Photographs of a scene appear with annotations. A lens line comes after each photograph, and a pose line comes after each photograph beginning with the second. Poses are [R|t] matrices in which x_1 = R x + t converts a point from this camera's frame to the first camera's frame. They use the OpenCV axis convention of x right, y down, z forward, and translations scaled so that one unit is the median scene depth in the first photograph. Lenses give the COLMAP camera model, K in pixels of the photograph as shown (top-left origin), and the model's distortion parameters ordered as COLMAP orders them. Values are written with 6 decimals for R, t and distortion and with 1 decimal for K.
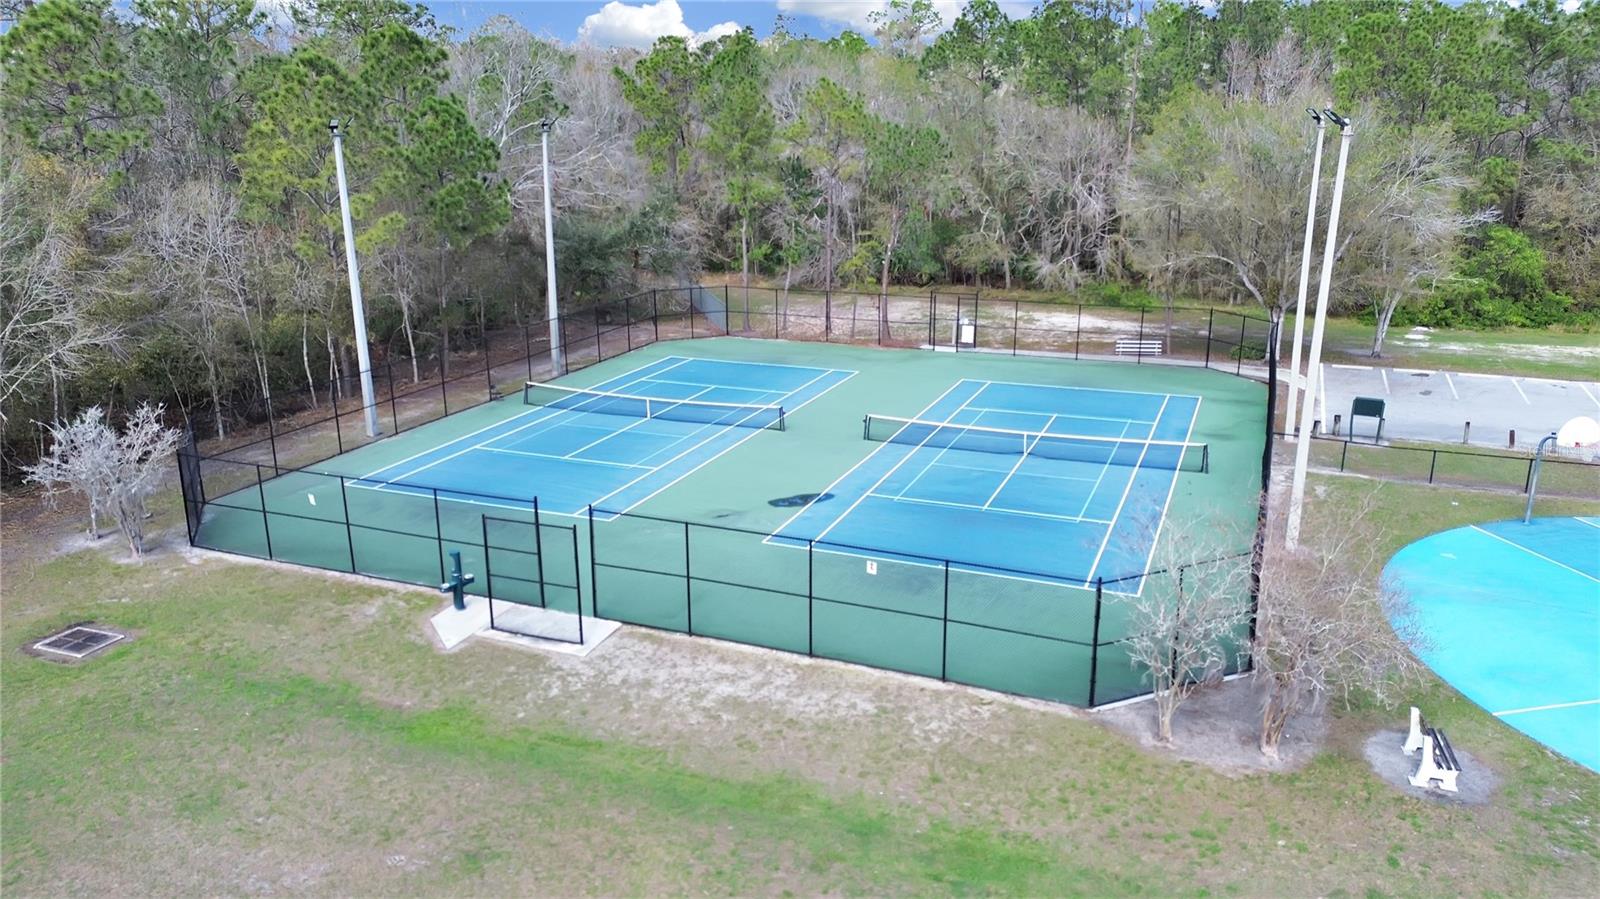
lens RADIAL K [[1121.2, 0, 810.4], [0, 1121.2, 450.7], [0, 0, 1]] dist [0.037802, -0.020553]
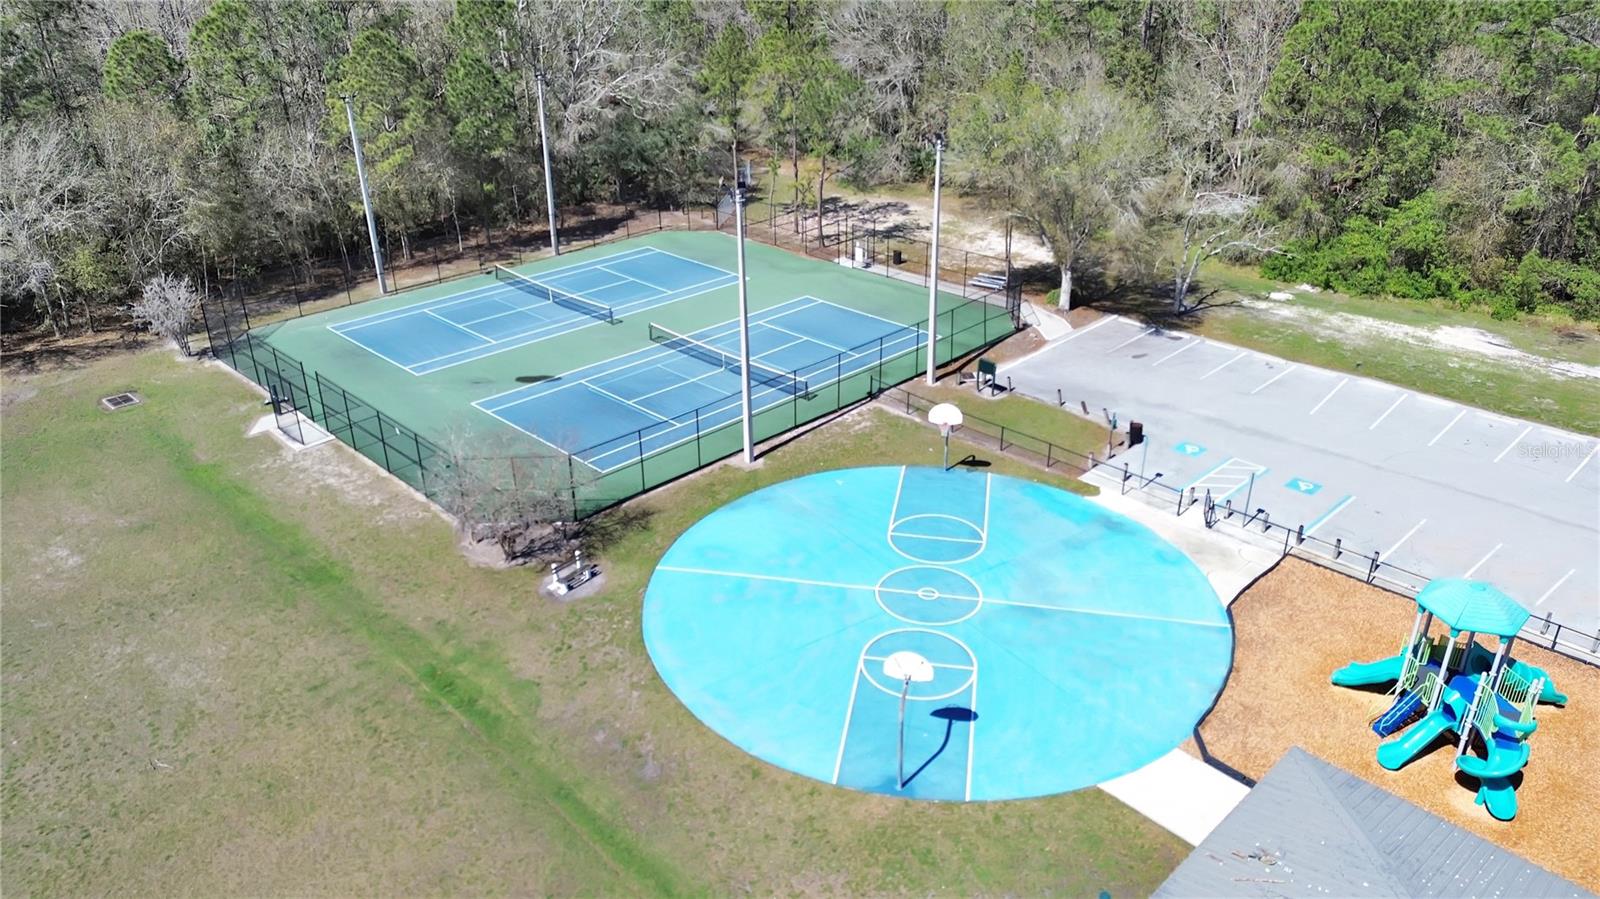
lens RADIAL K [[1121.2, 0, 792.5], [0, 1121.2, 450.7], [0, 0, 1]] dist [0.037802, -0.020553]
pose [[0.922697, 0.167842, -0.347073, 0.905736], [-0.109024, 0.977109, 0.182680, -0.187640], [0.369789, -0.130719, 0.919874, -0.318040]]
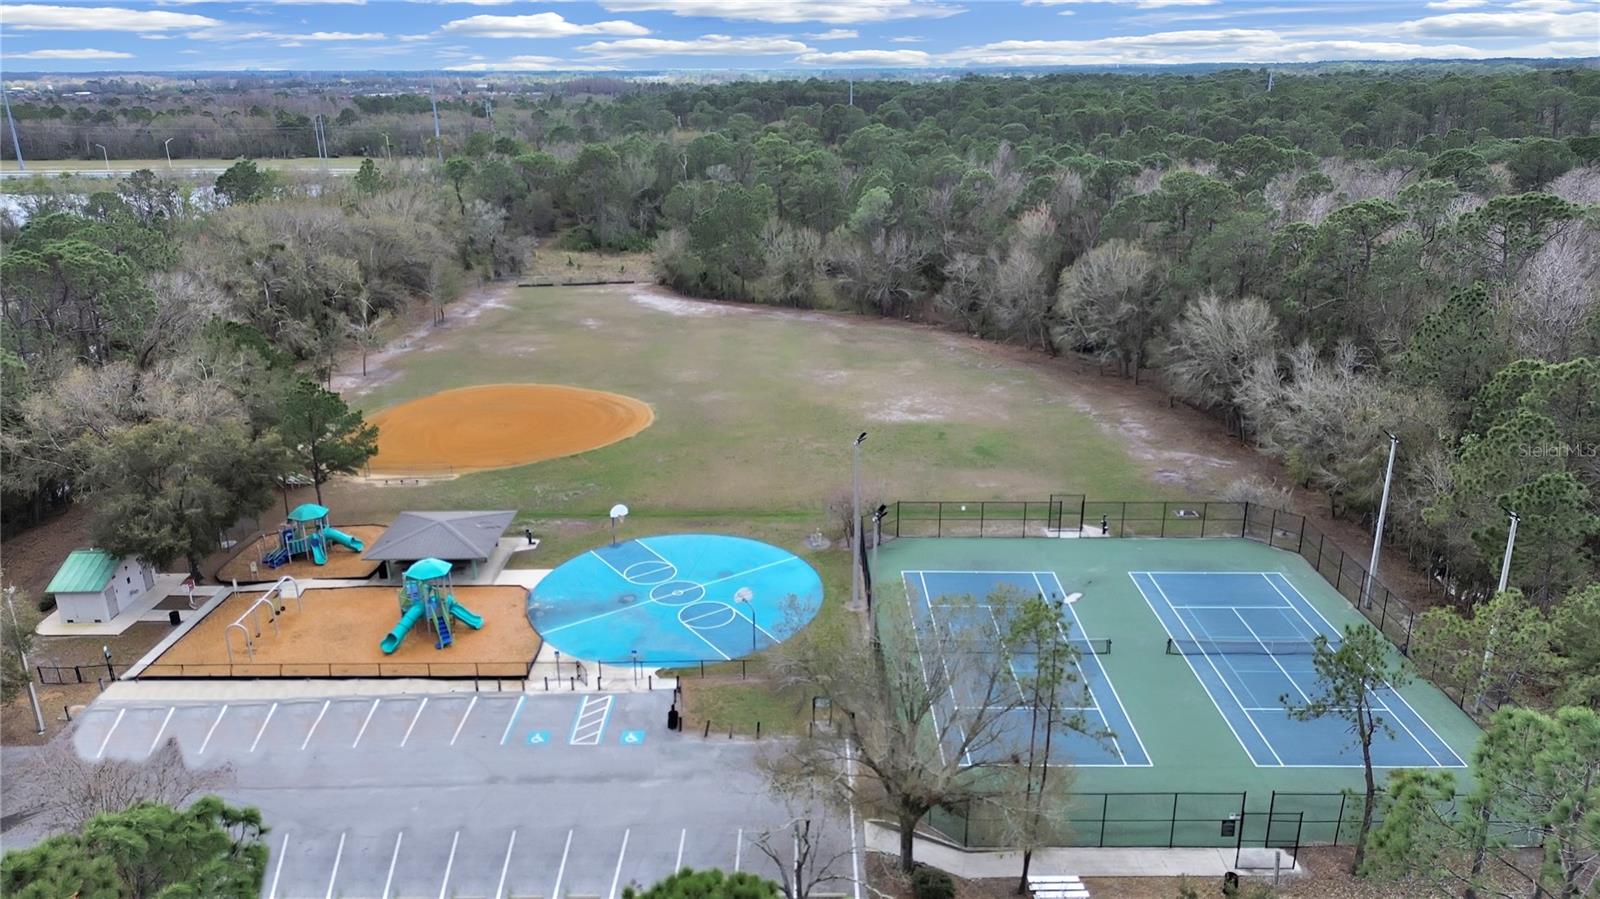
lens RADIAL K [[1121.2, 0, 798.6], [0, 1121.2, 448.6], [0, 0, 1]] dist [0.037802, -0.020553]
pose [[-0.924586, 0.136593, -0.355643, 1.184938], [-0.094696, 0.821817, 0.561826, -1.331819], [0.369016, 0.553135, -0.746906, 2.285478]]
